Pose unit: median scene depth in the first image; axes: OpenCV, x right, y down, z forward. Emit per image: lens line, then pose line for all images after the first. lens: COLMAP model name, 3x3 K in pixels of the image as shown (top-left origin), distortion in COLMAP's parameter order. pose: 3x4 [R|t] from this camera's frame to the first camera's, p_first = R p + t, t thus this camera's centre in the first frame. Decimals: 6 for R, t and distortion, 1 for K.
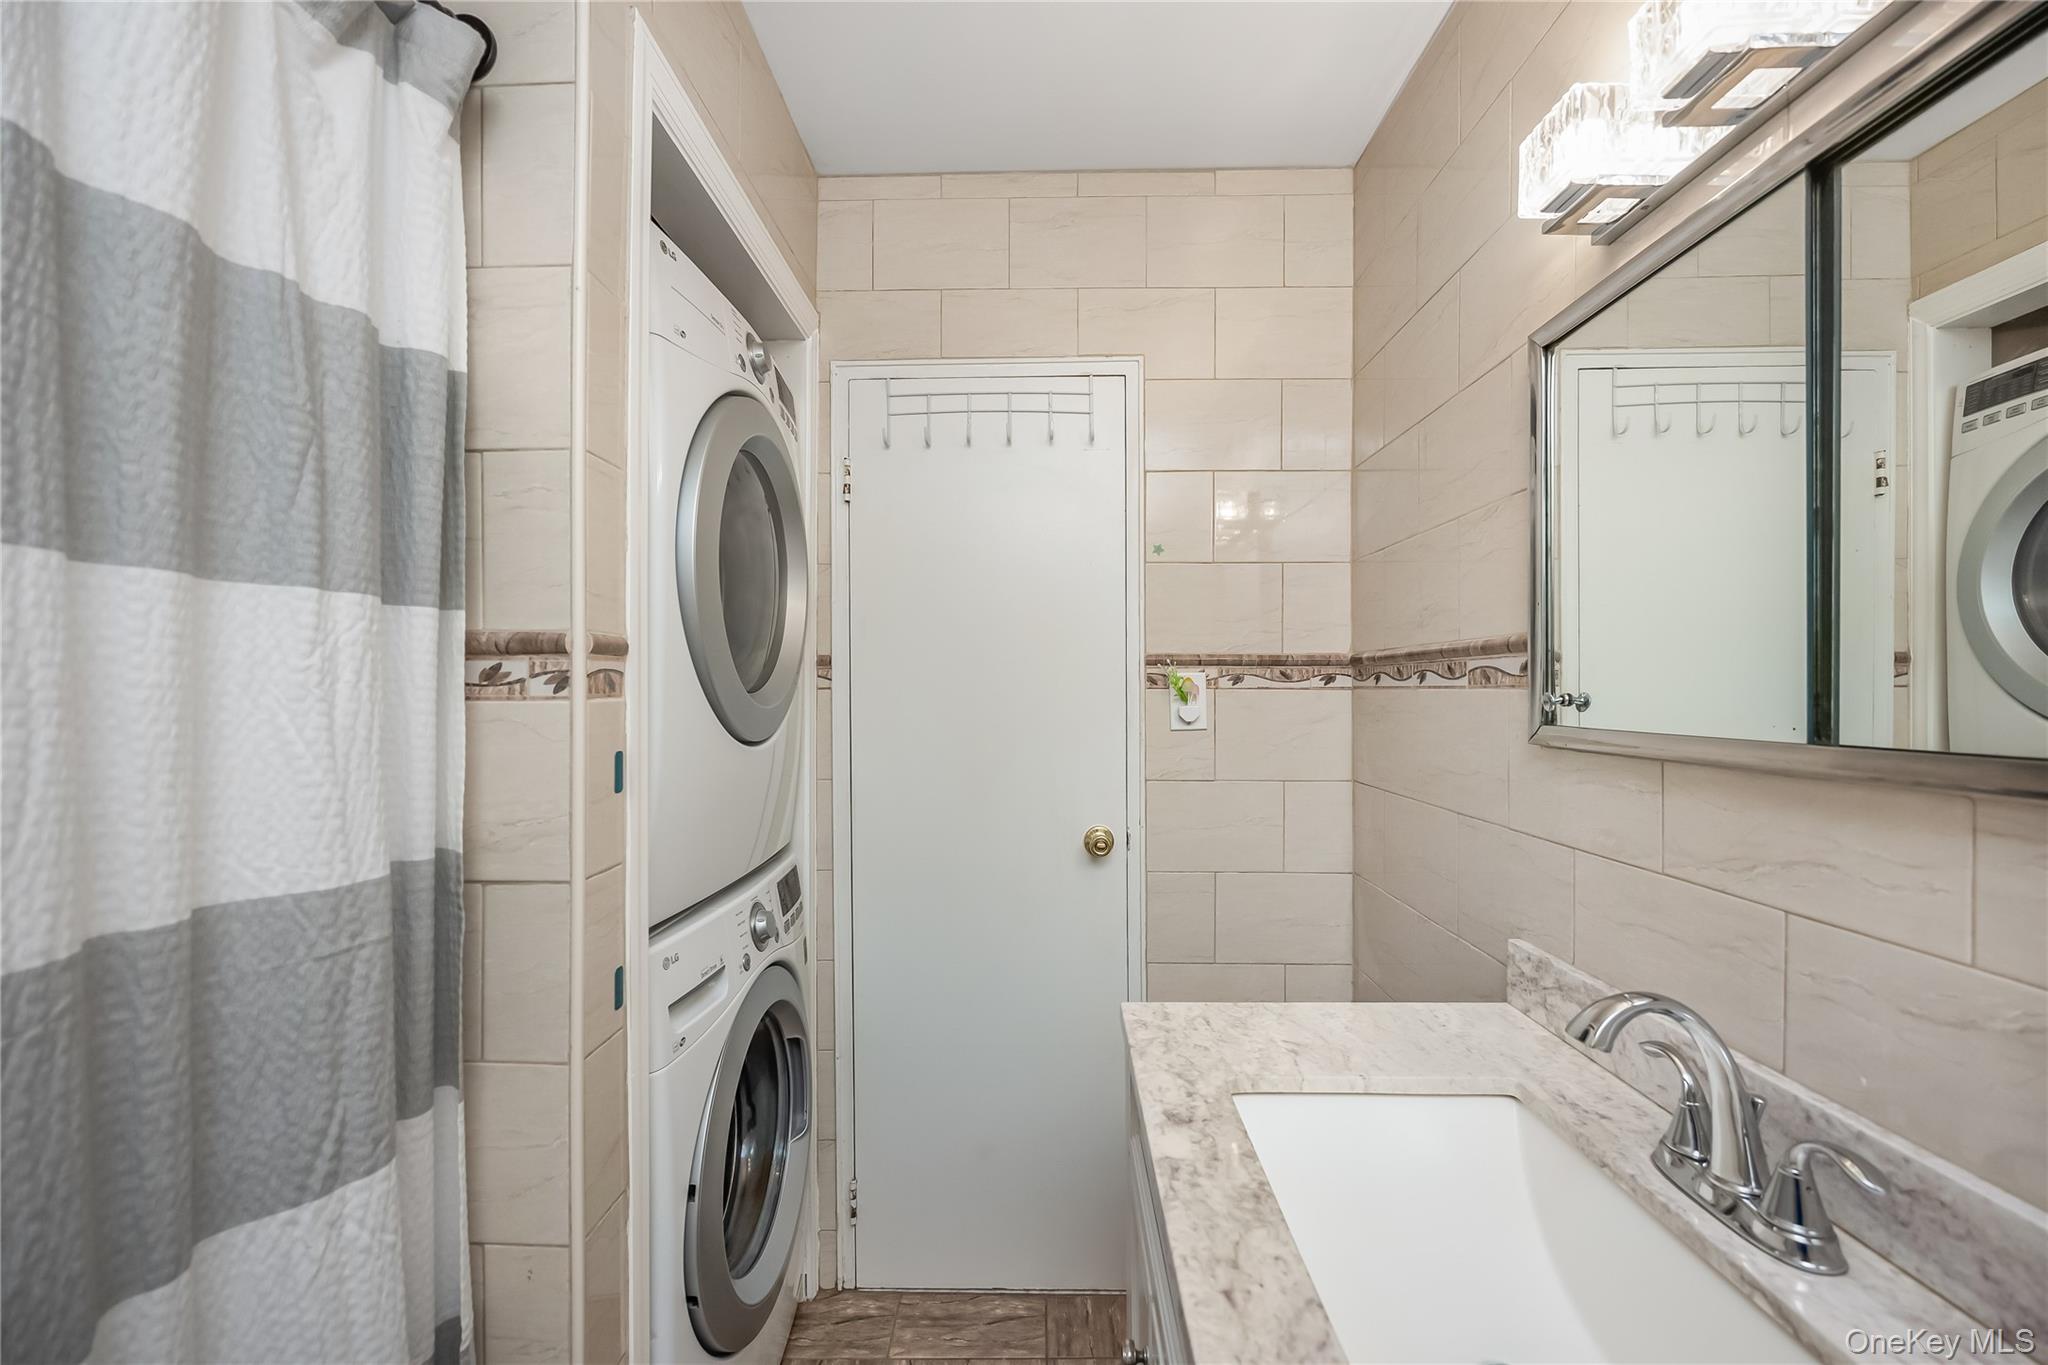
lens RADIAL K [[826.0, 0, 1024.0], [0, 826.0, 682.5], [0, 0, 1]] dist [0.000437, -0.000017]
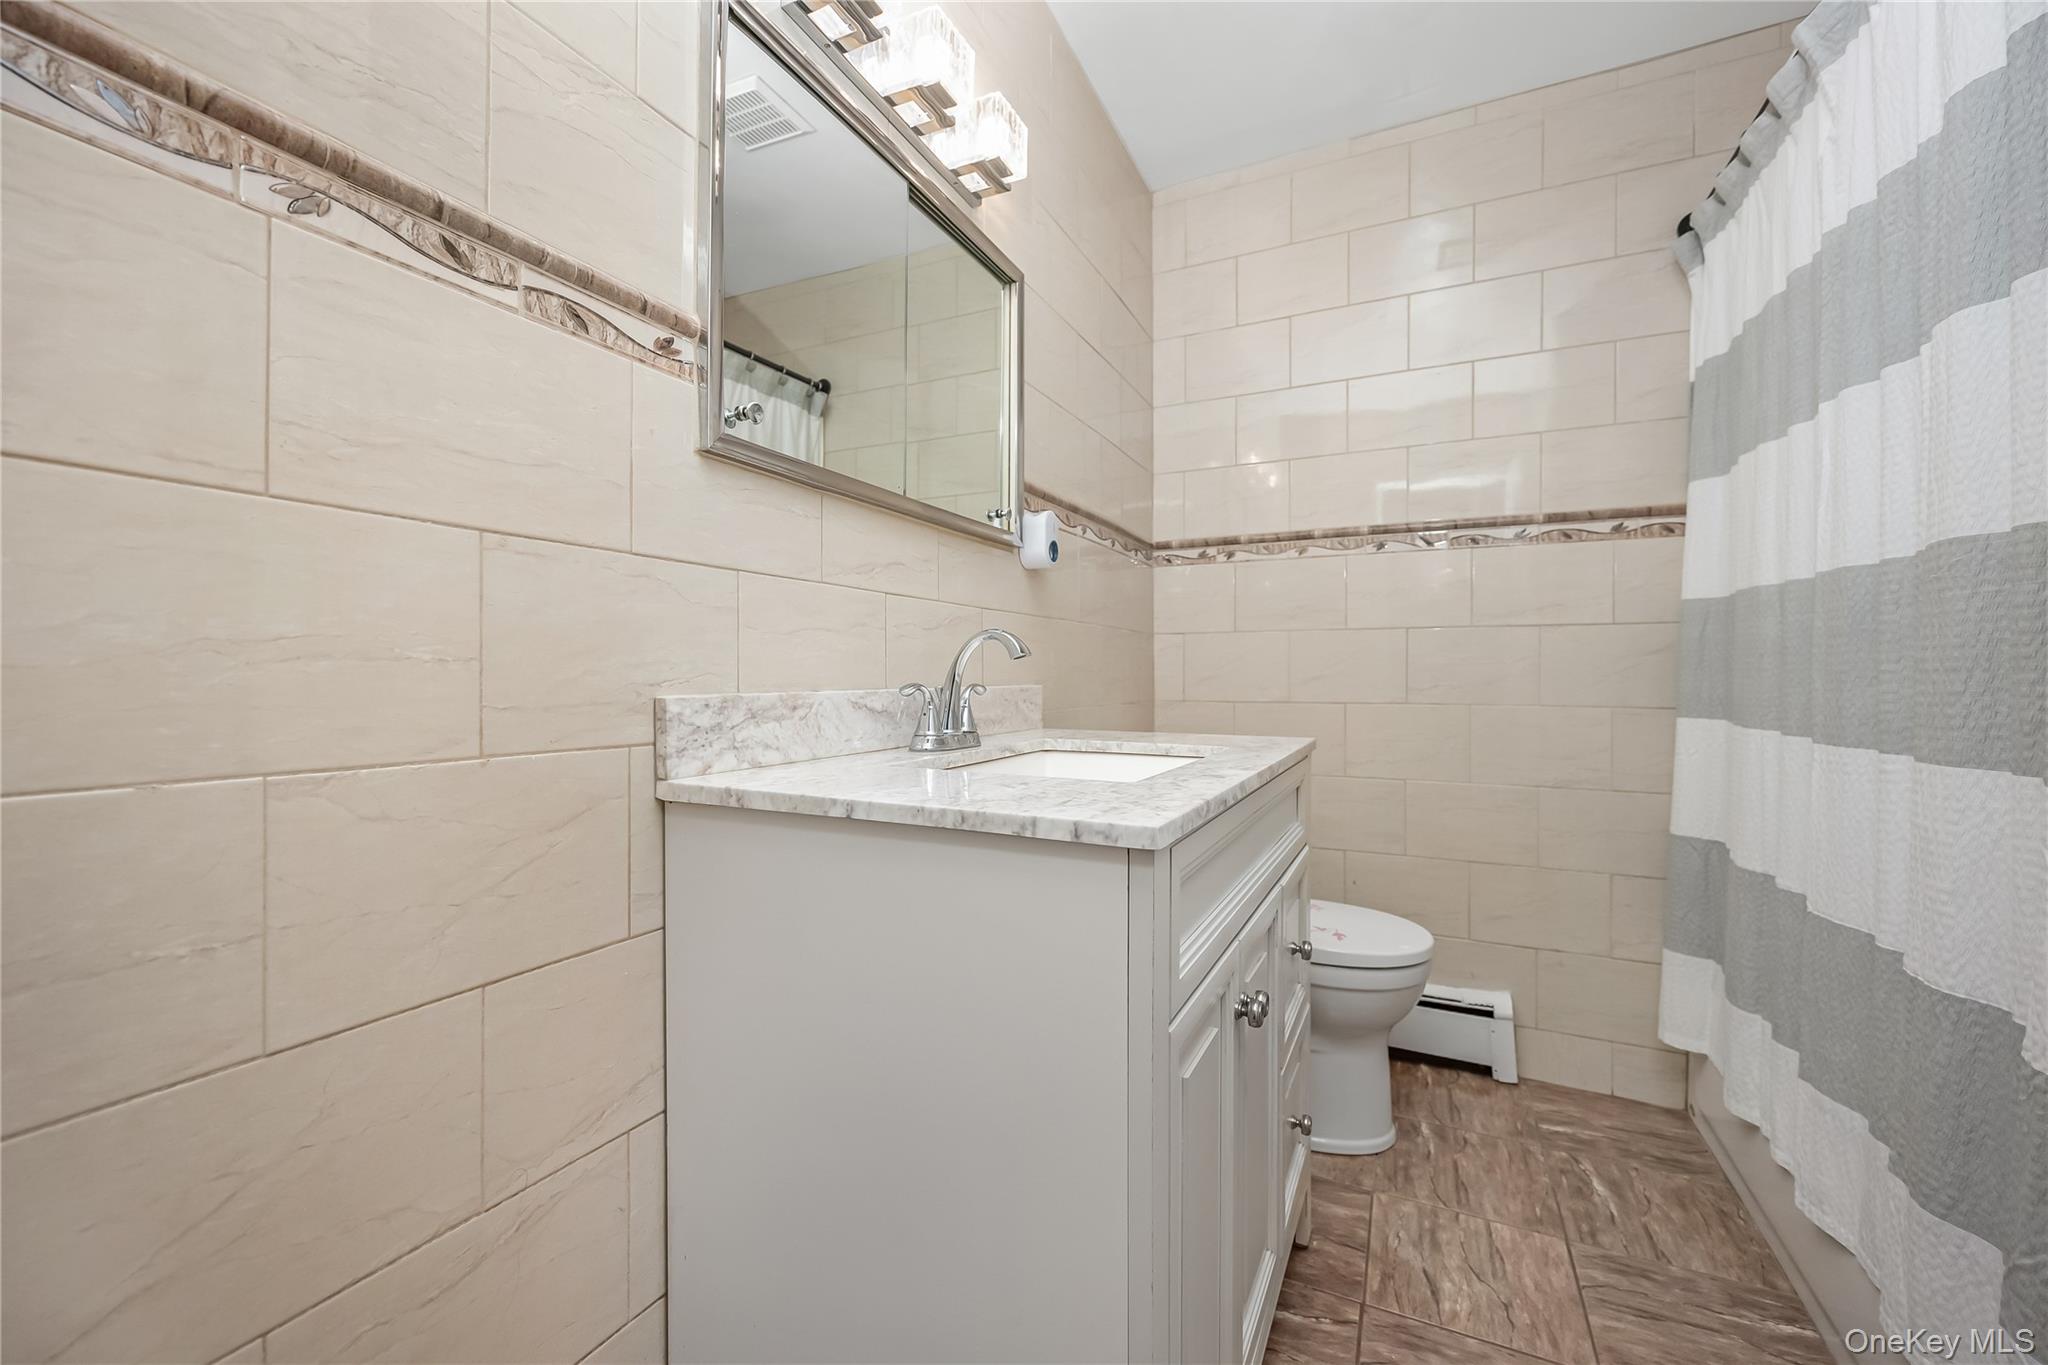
lens RADIAL K [[826.0, 0, 1024.0], [0, 826.0, 682.5], [0, 0, 1]] dist [0.000437, -0.000017]
pose [[-0.910338, -0.002726, 0.413857, -0.028760], [-0.004584, 0.999983, -0.003495, 0.325041], [-0.413841, -0.005079, -0.910335, 1.696391]]
